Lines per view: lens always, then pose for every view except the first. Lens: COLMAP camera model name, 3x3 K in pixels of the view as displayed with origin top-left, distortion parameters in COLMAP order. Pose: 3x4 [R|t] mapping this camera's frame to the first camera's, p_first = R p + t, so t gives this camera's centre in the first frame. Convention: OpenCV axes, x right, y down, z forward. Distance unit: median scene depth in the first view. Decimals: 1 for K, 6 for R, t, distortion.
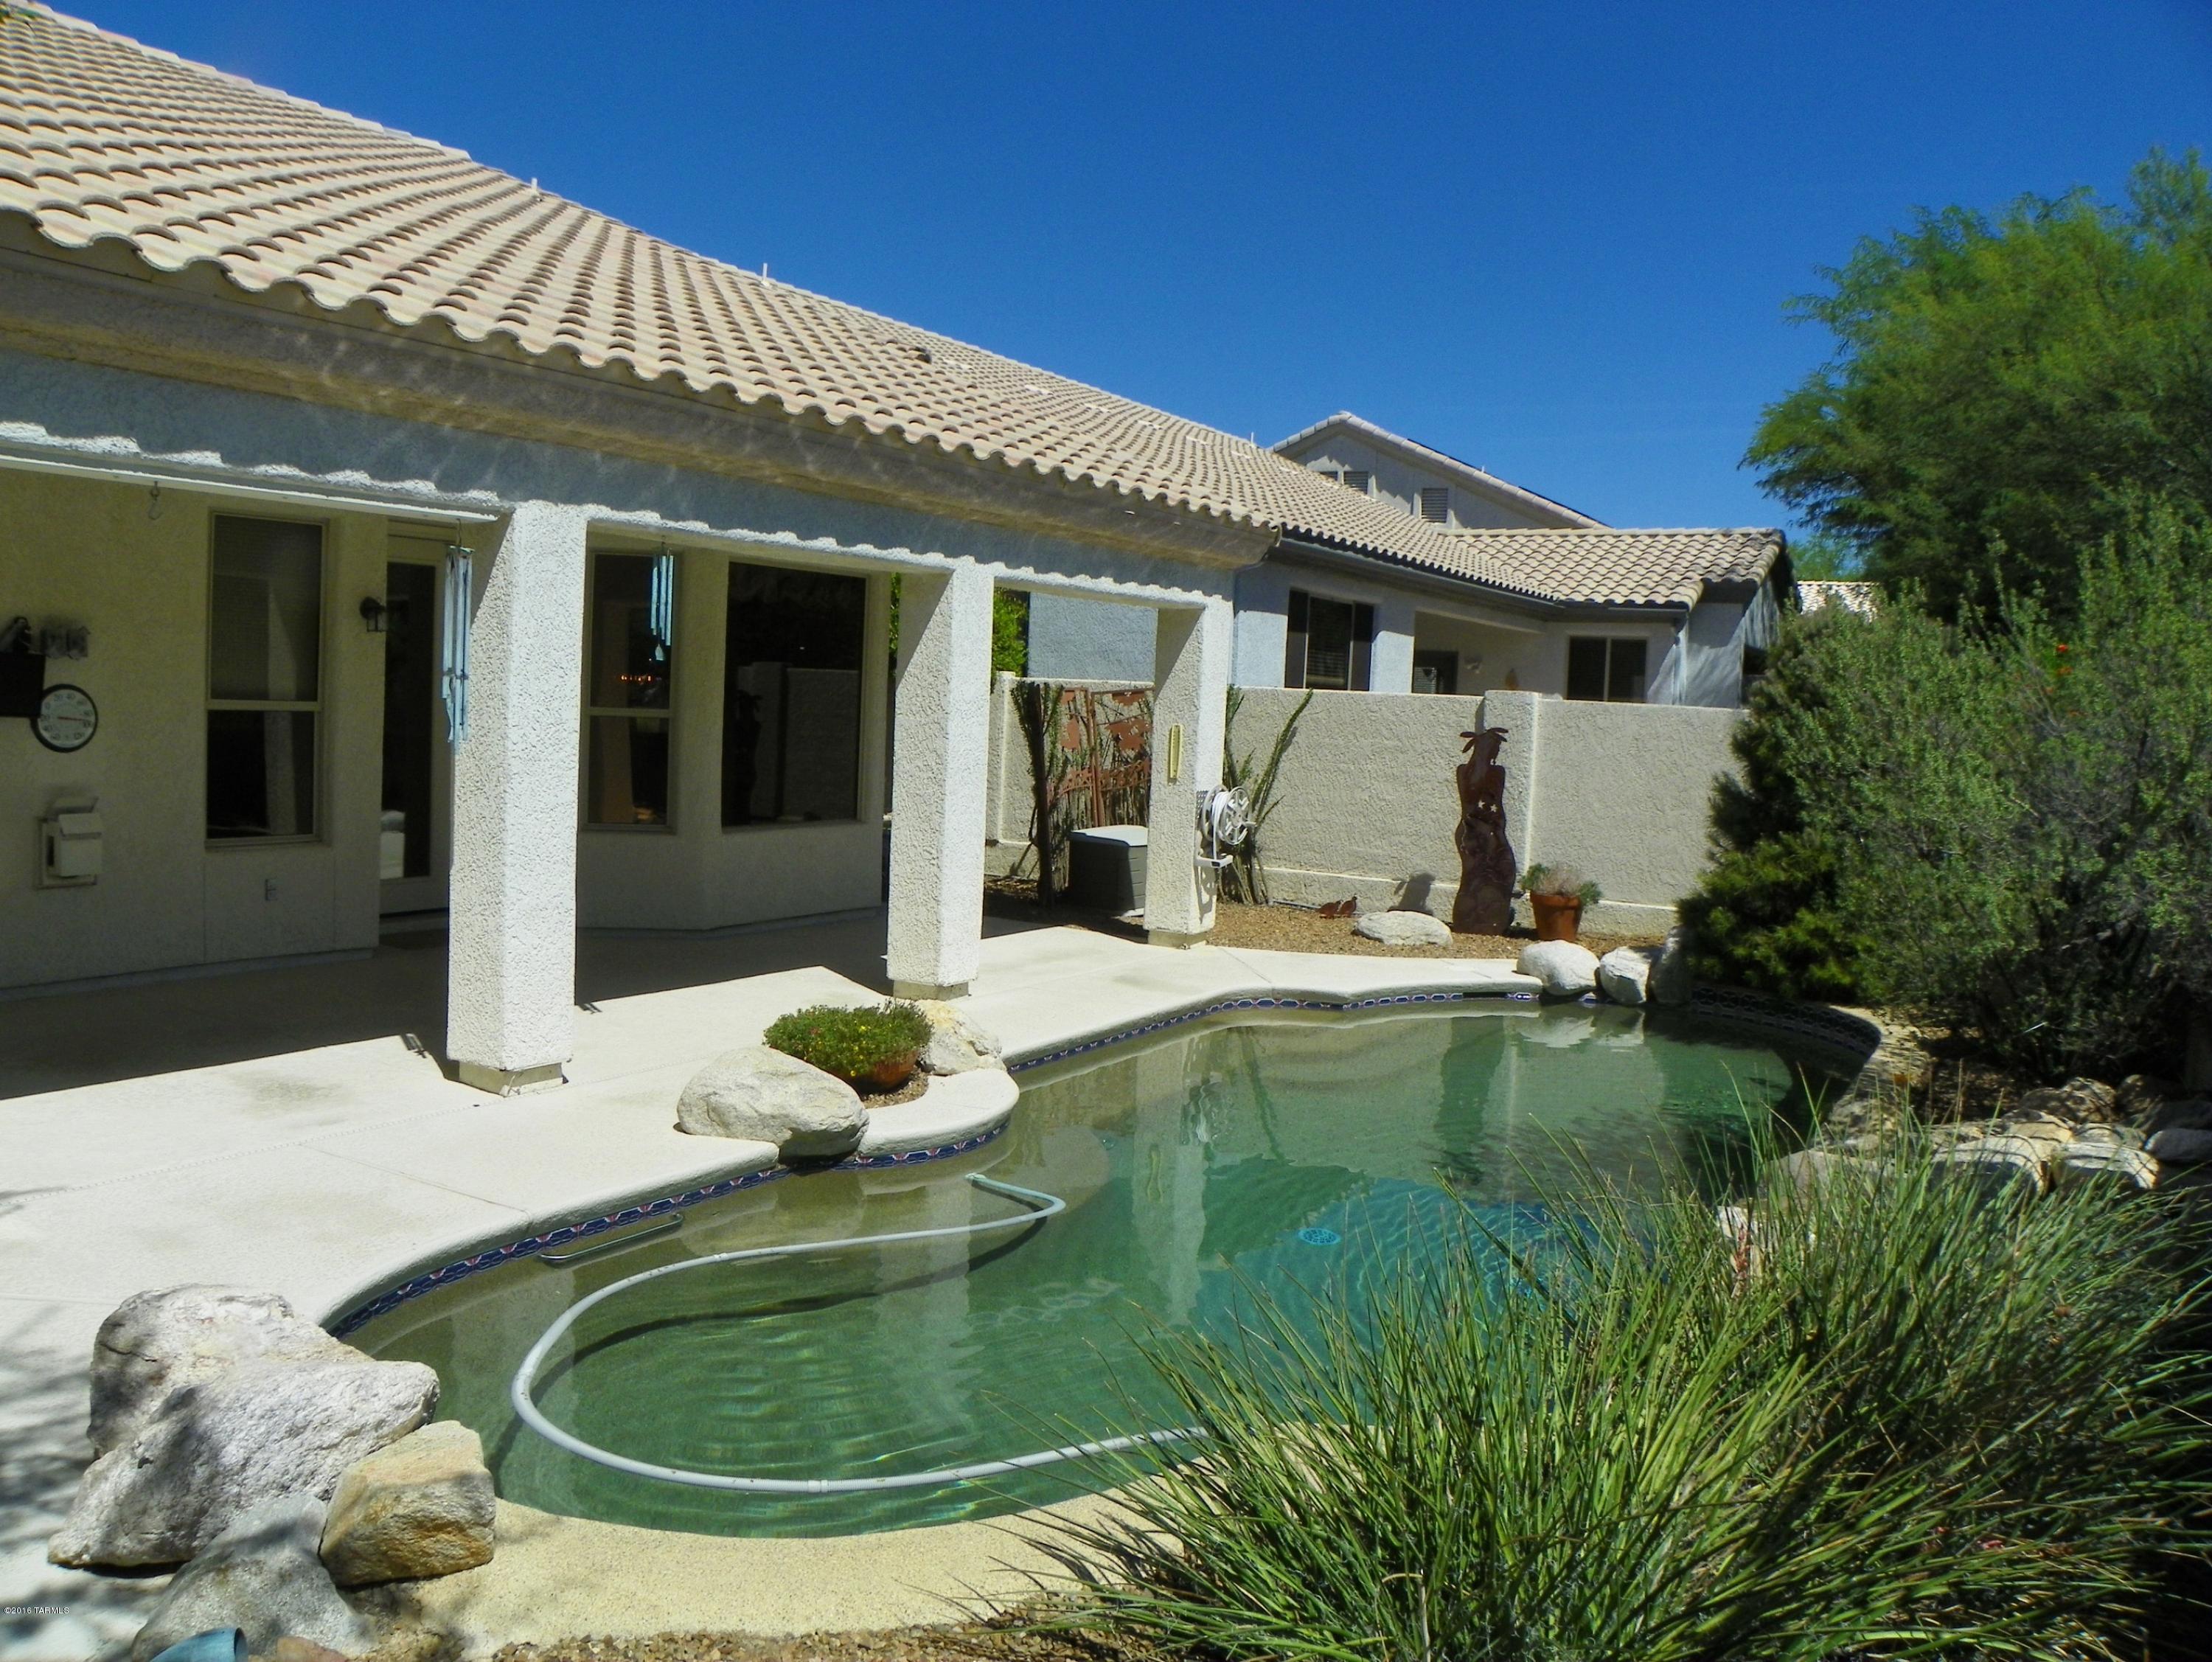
lens RADIAL K [[1701.8, 0, 1098.5], [0, 1701.8, 830.8], [0, 0, 1]] dist [-0.151019, 0.093249]
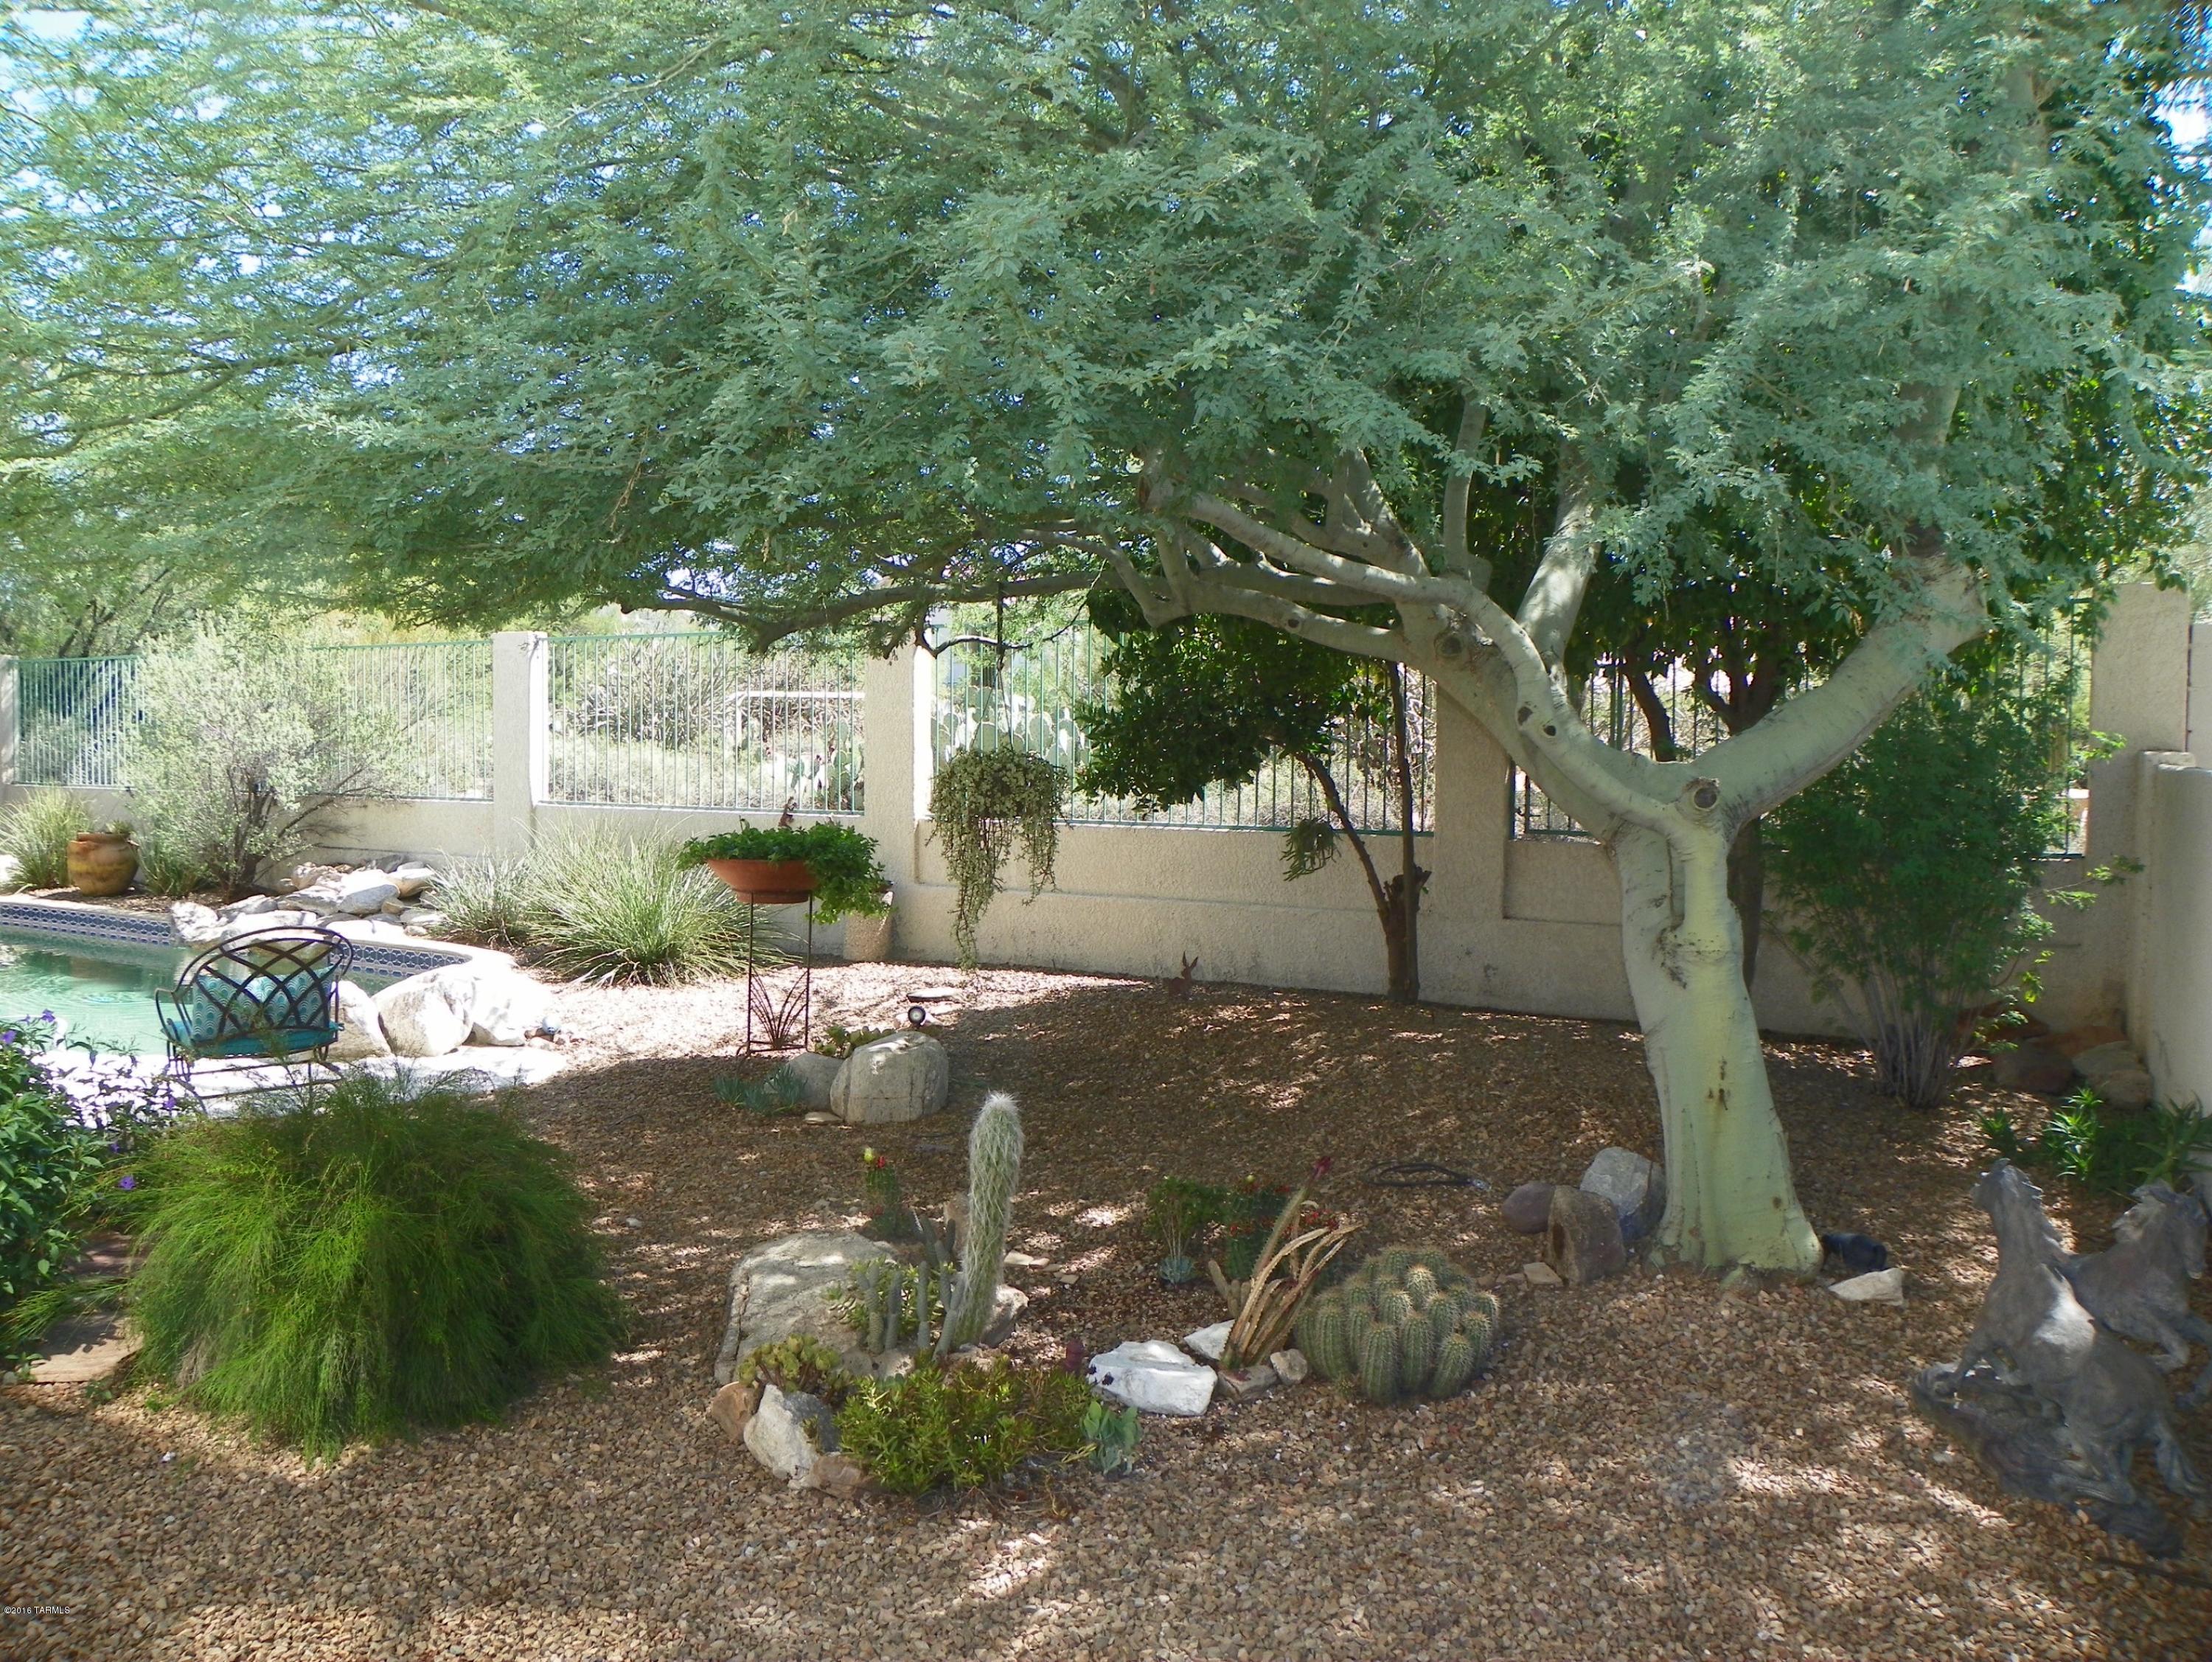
lens RADIAL K [[1701.8, 0, 1106.7], [0, 1701.8, 828.8], [0, 0, 1]] dist [-0.151019, 0.093249]
pose [[-0.037607, -0.098449, 0.994431, -0.778192], [0.065880, 0.992726, 0.100771, -0.022455], [-0.997119, 0.069303, -0.030847, 0.001246]]
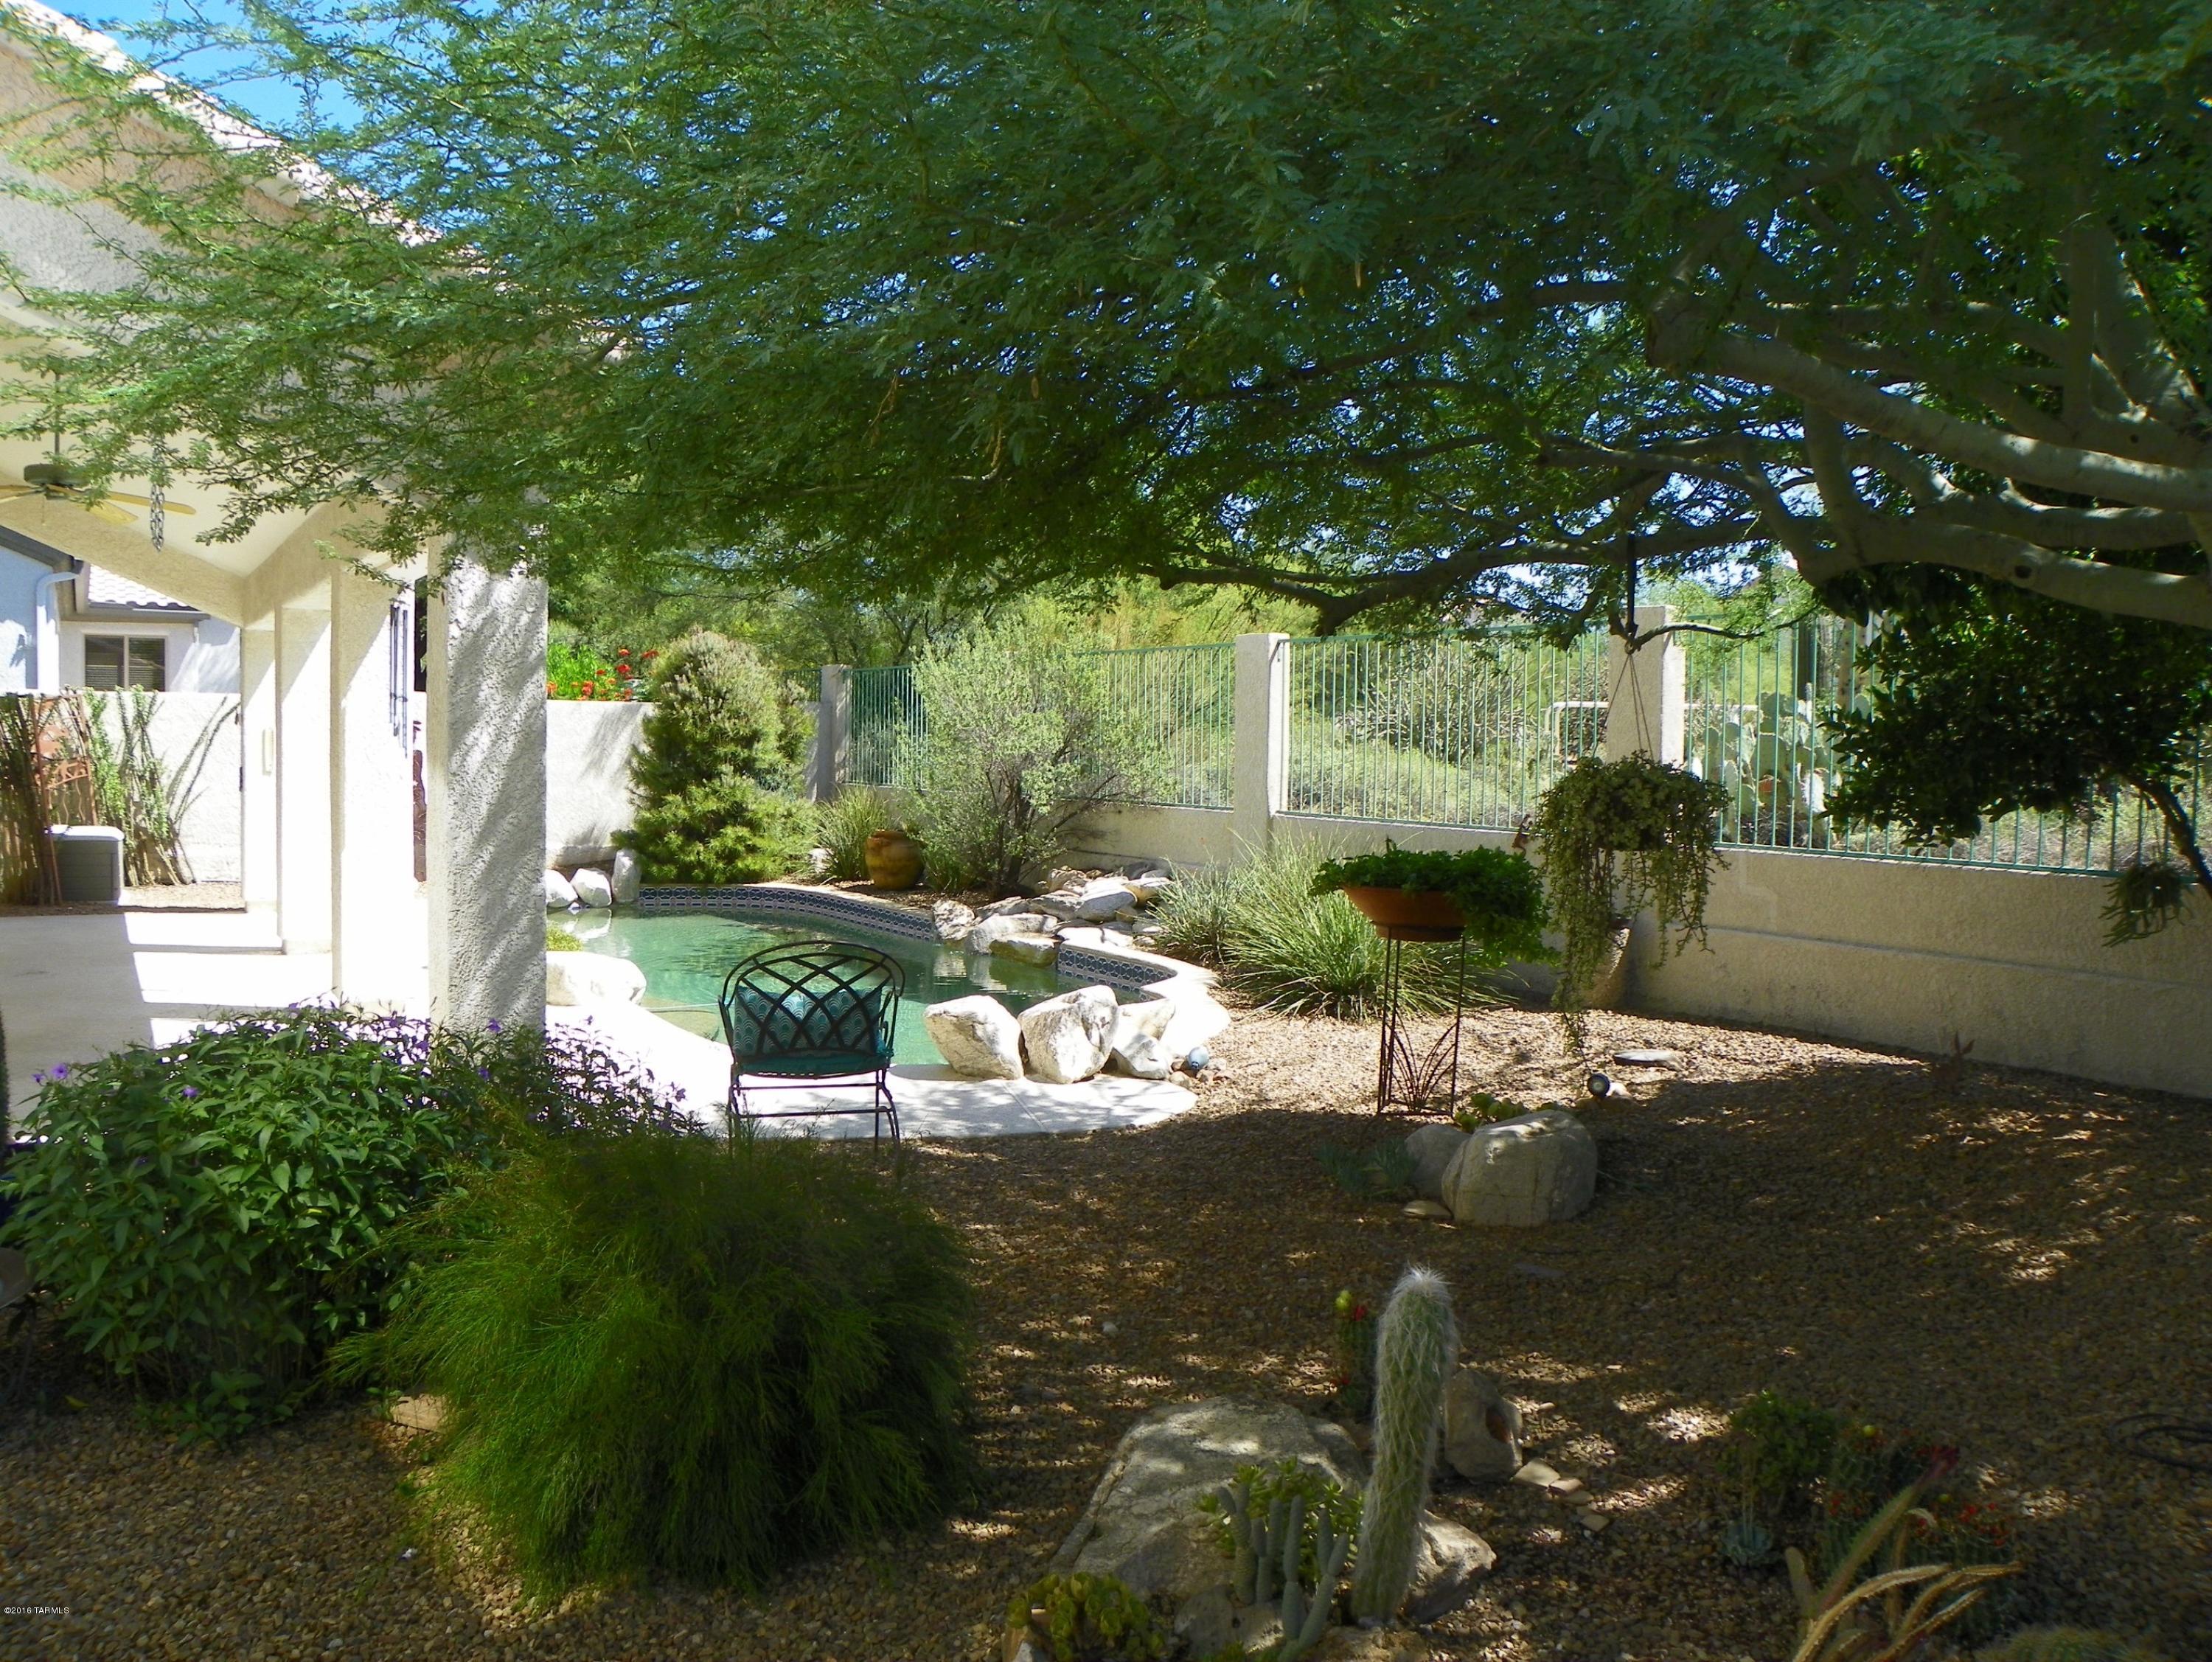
lens RADIAL K [[1701.8, 0, 1108.4], [0, 1701.8, 831.3], [0, 0, 1]] dist [-0.151019, 0.093249]
pose [[0.452245, -0.085042, 0.887830, -0.666459], [0.072971, 0.995635, 0.058198, -0.012104], [-0.888904, 0.038466, 0.456477, -0.047454]]
